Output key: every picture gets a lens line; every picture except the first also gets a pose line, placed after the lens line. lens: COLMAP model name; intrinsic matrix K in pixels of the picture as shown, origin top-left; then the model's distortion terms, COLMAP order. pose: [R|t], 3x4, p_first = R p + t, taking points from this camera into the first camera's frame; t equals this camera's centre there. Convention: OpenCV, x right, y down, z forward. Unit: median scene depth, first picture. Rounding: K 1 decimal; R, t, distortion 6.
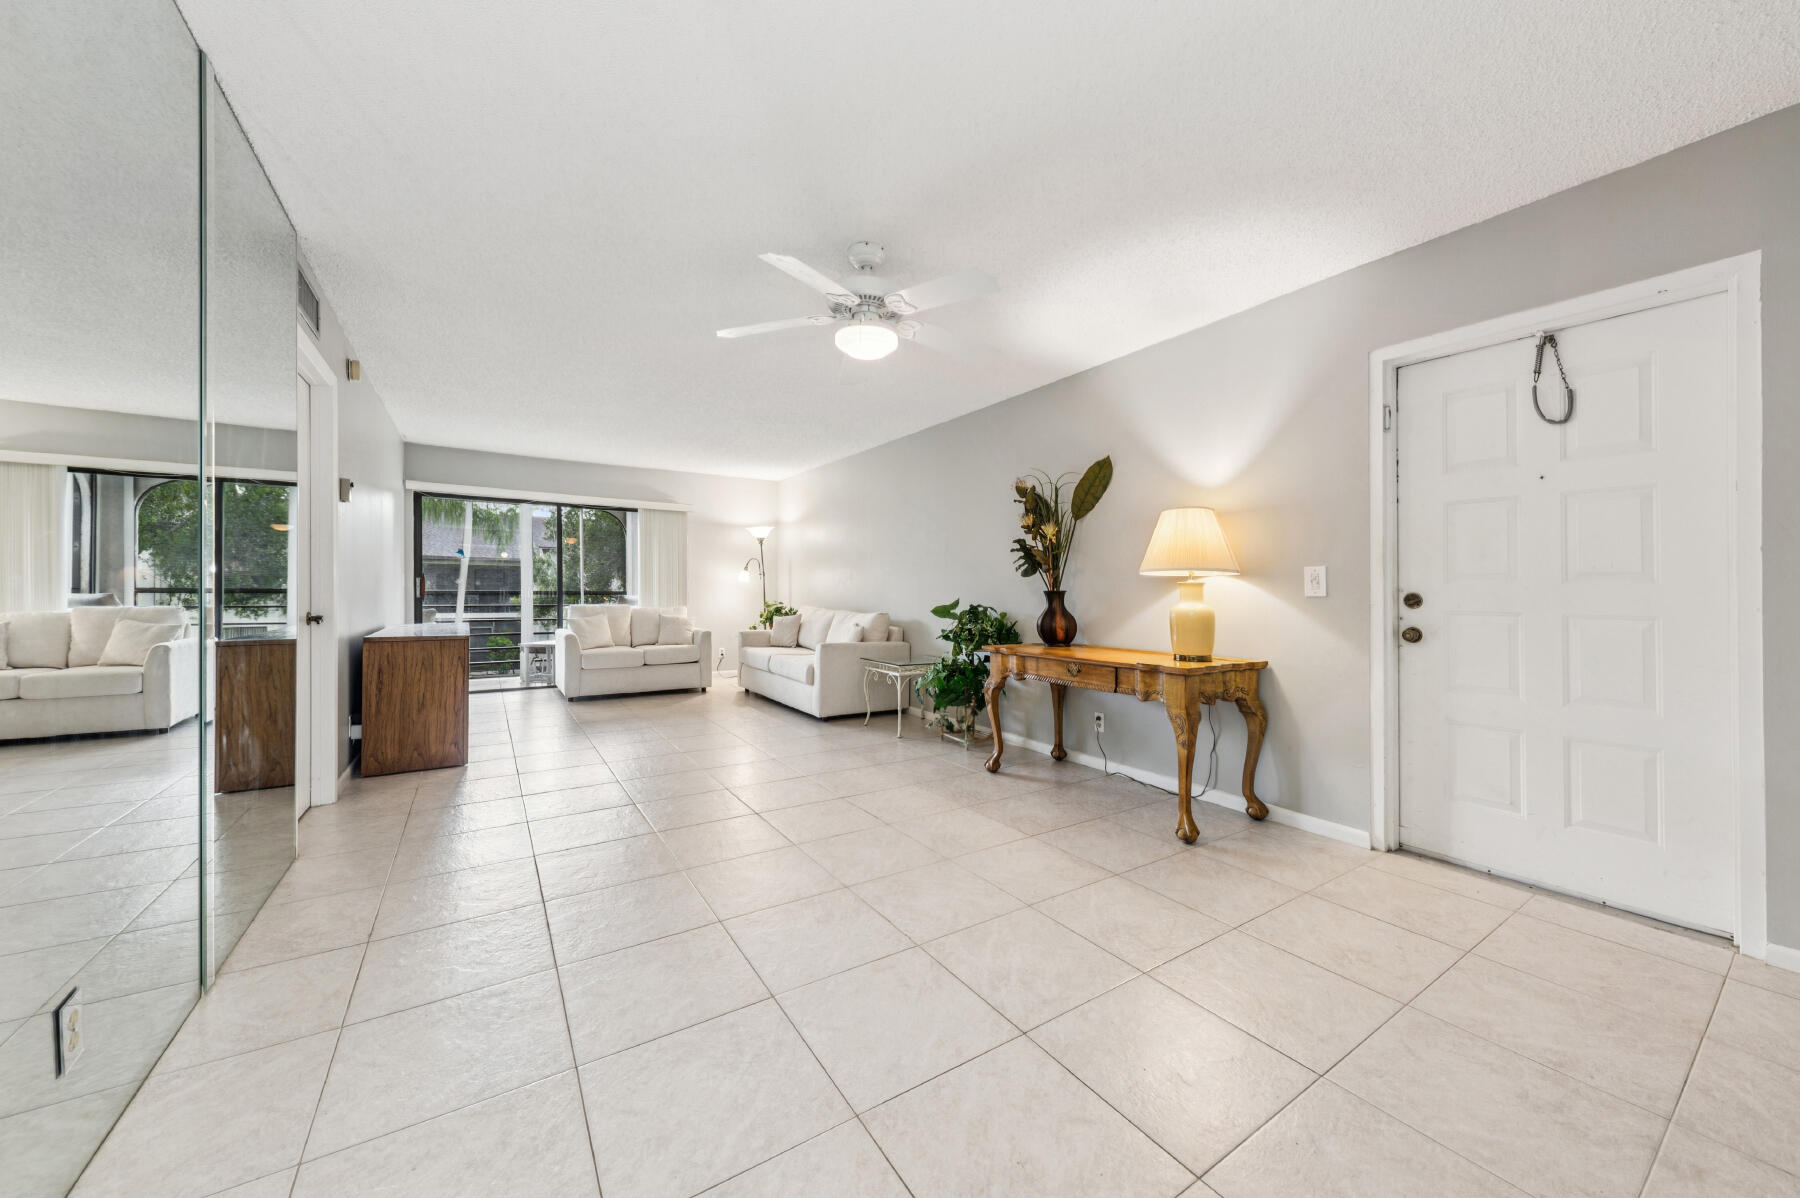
lens RADIAL K [[647.5, 0, 899.1], [0, 647.5, 590.1], [0, 0, 1]] dist [0.026516, 0.000028]
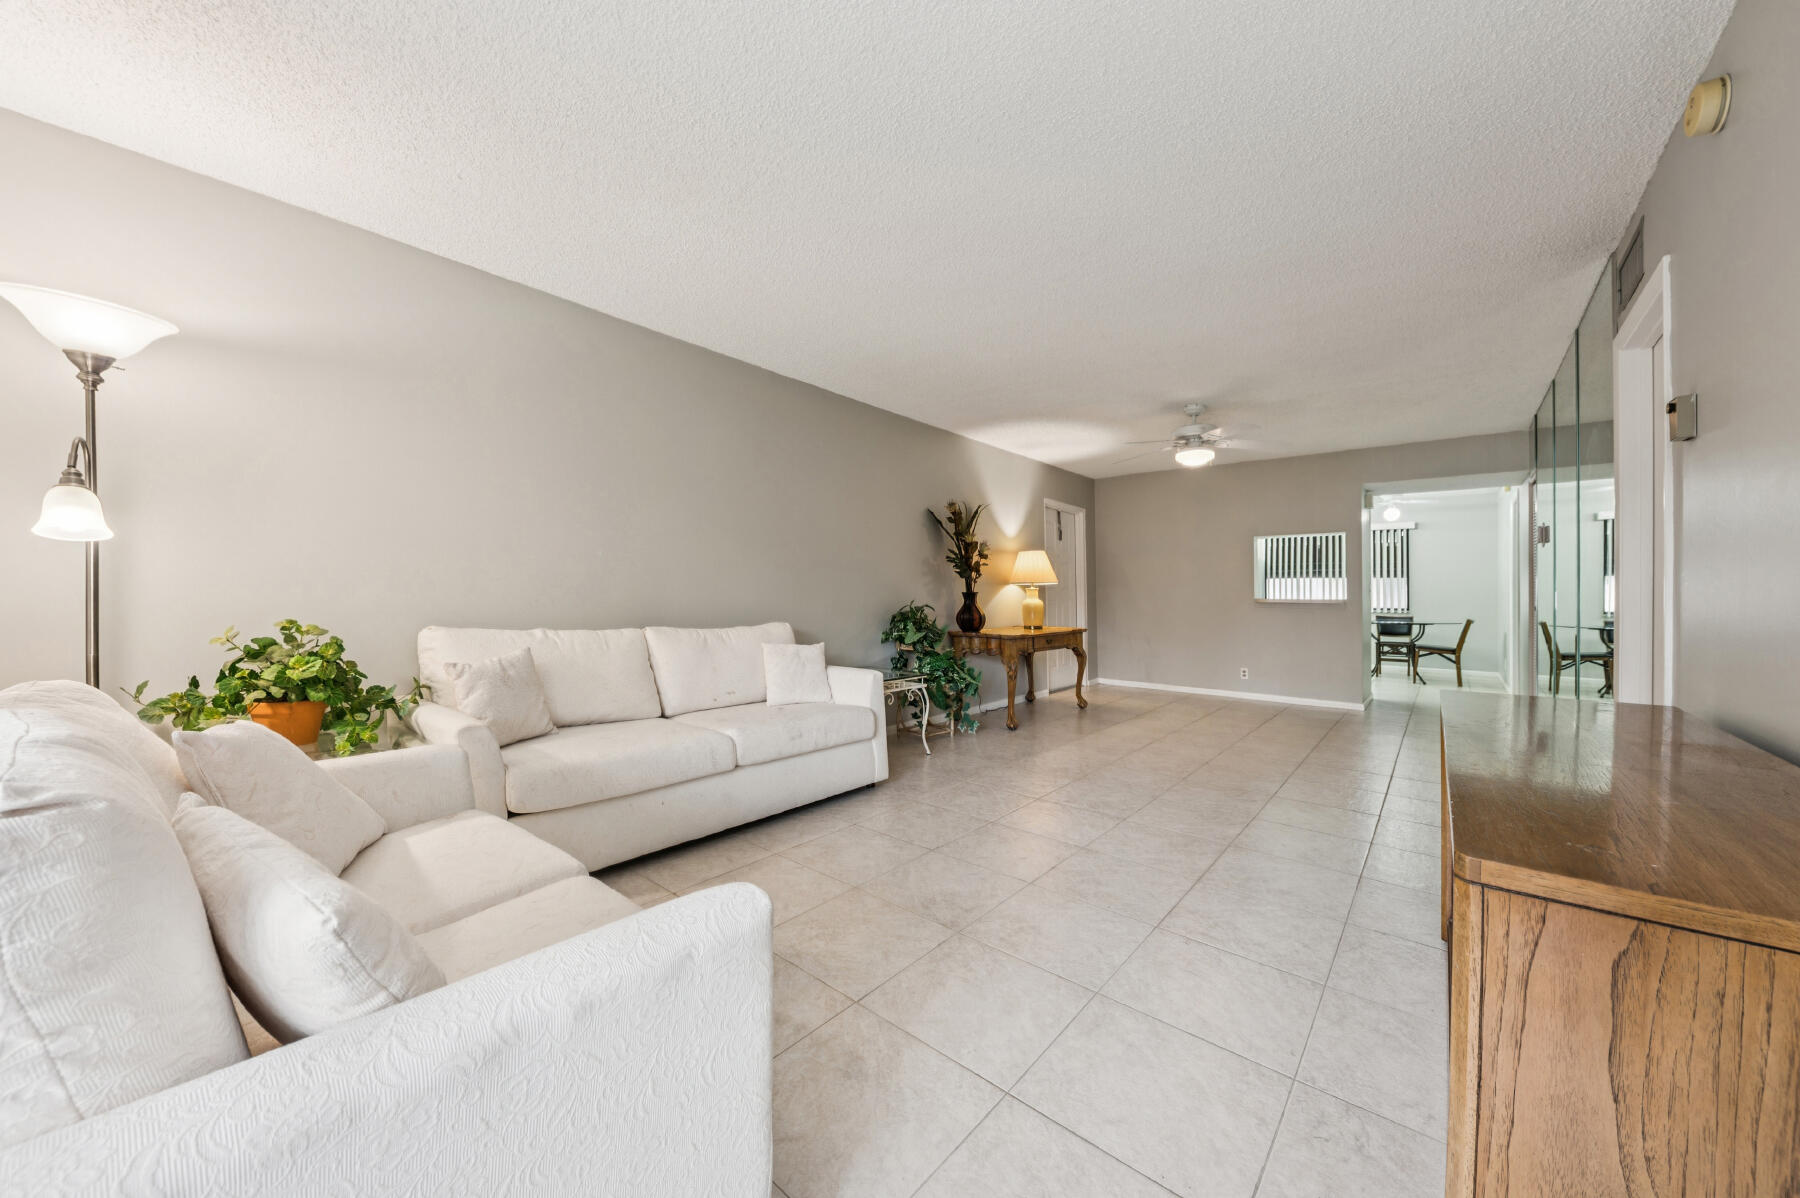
lens RADIAL K [[613.1, 0, 905.1], [0, 613.1, 594.5], [0, 0, 1]] dist [0.075119, -0.000033]
pose [[-0.271795, 0.003953, 0.962347, -0.983141], [0.004808, 0.999985, -0.002750, 0.008481], [-0.962343, 0.003879, -0.271810, 1.516676]]
